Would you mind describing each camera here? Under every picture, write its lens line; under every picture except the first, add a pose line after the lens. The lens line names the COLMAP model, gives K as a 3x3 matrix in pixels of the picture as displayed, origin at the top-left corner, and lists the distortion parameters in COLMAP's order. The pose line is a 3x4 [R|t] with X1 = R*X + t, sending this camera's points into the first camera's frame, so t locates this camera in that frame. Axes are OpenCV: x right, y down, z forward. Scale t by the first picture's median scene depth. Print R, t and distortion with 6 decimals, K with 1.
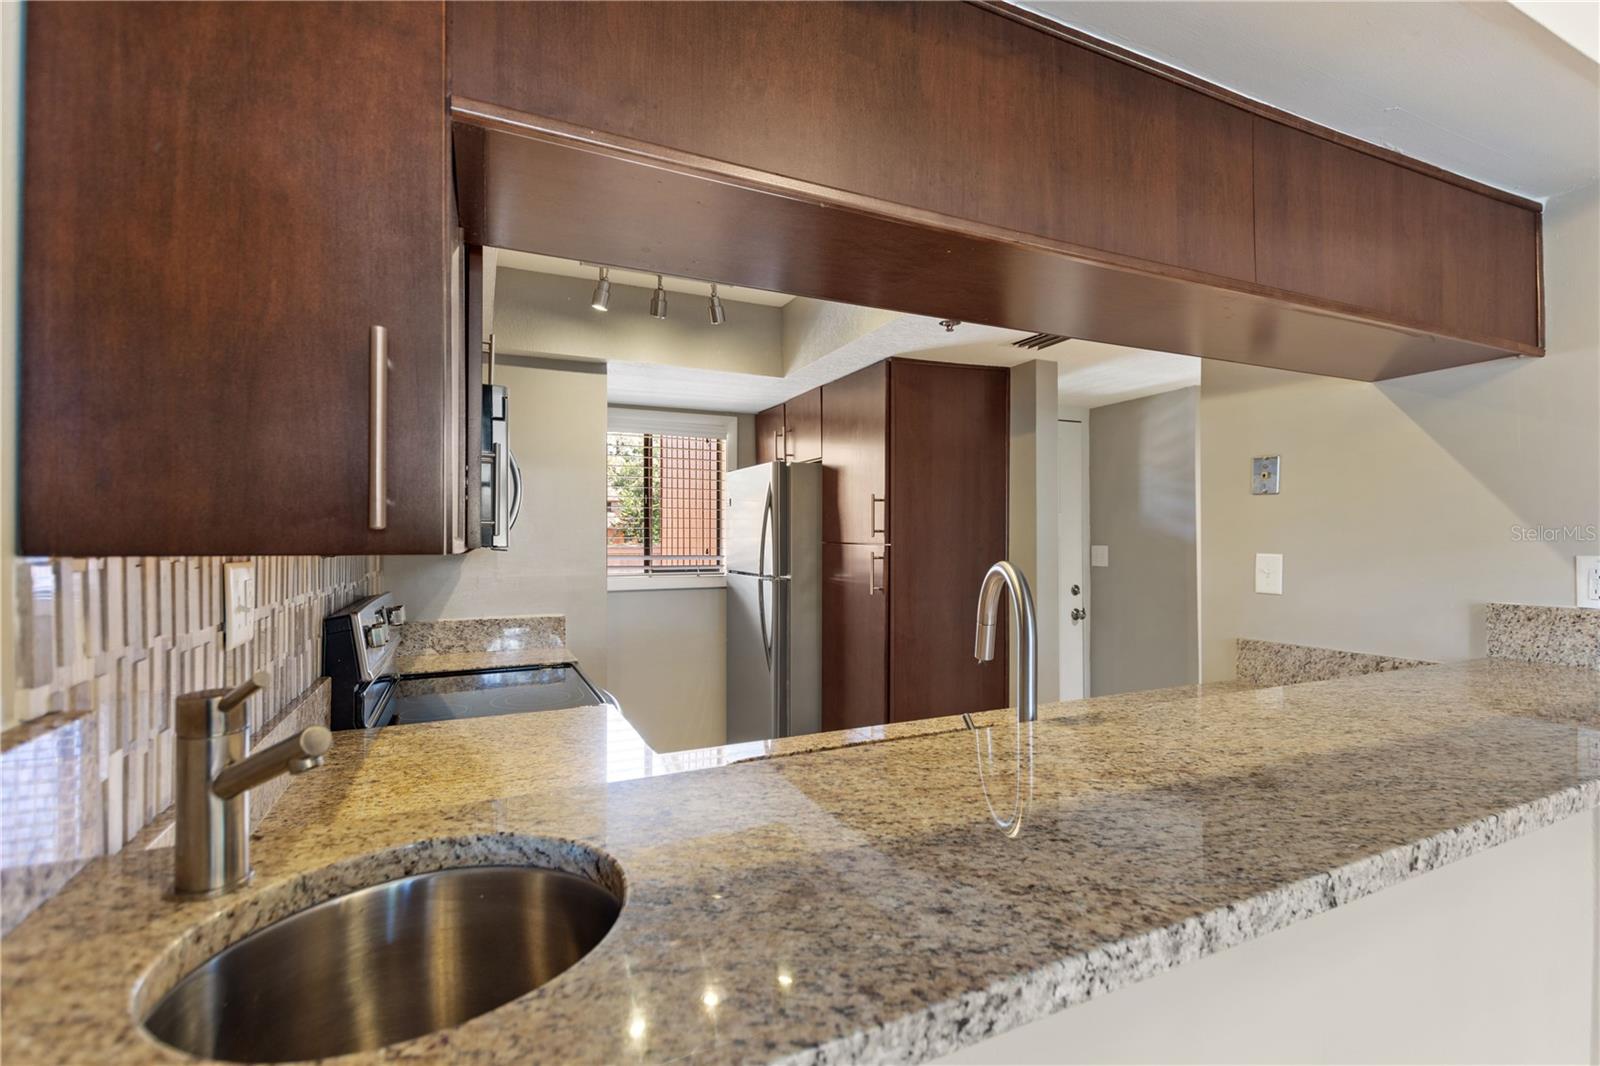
lens RADIAL K [[718.9, 0, 815.6], [0, 718.9, 534.0], [0, 0, 1]] dist [0.005068, -0.002007]
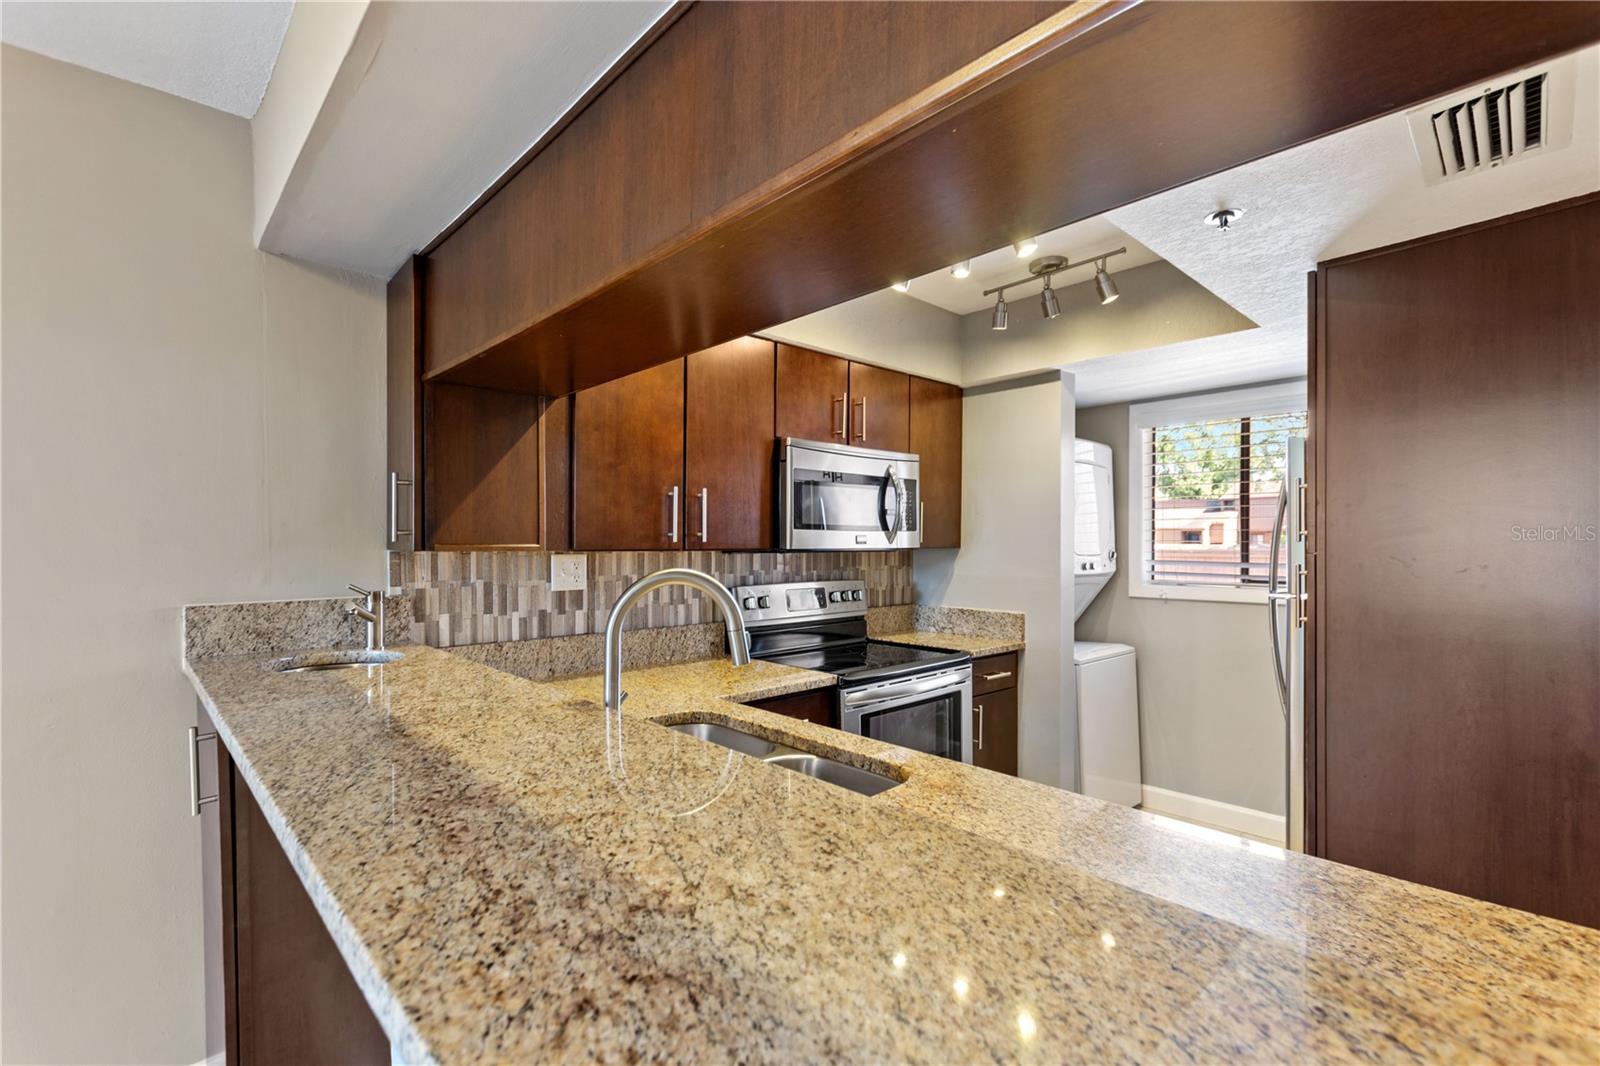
lens RADIAL K [[718.9, 0, 821.4], [0, 718.9, 548.5], [0, 0, 1]] dist [0.005068, -0.002007]
pose [[0.320186, 0.008923, -0.947313, 0.951429], [0.008157, 0.999893, 0.012175, -0.000681], [0.947320, -0.011626, 0.320079, 0.603805]]
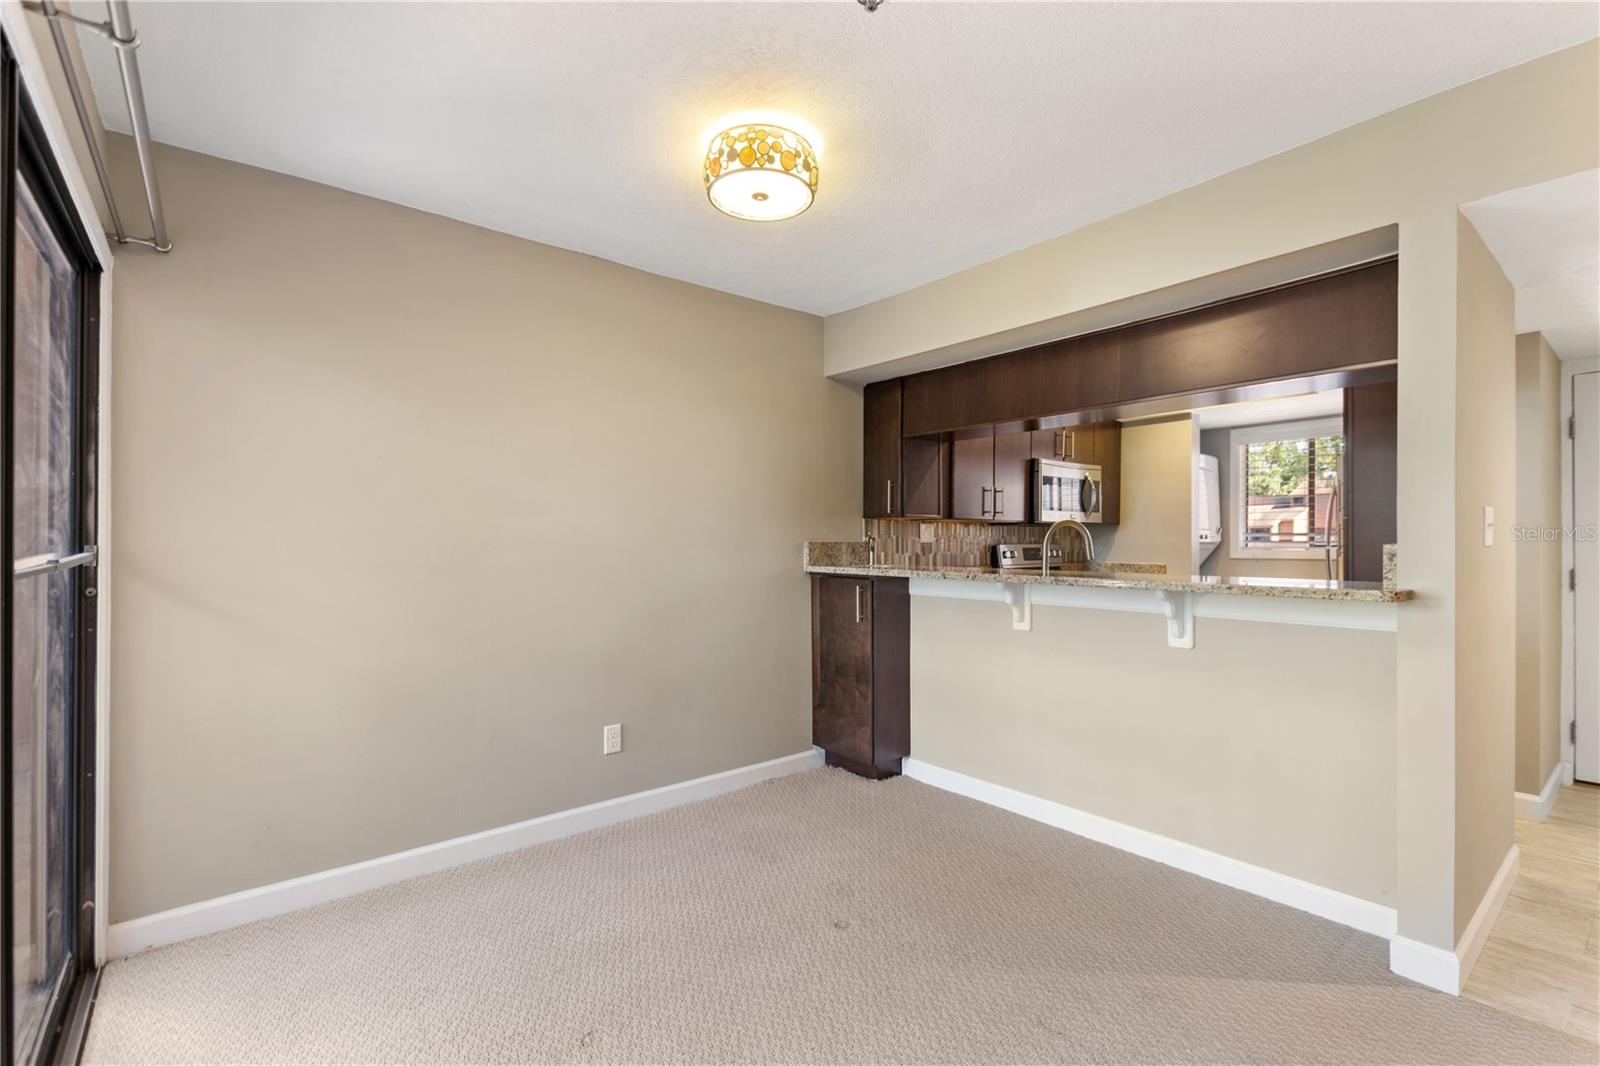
lens RADIAL K [[718.9, 0, 814.9], [0, 718.9, 545.4], [0, 0, 1]] dist [0.005068, -0.002007]
pose [[0.246383, 0.004534, -0.969162, 1.886248], [0.010475, 0.999918, 0.007341, 0.080161], [0.969116, -0.011961, 0.246316, -0.449413]]
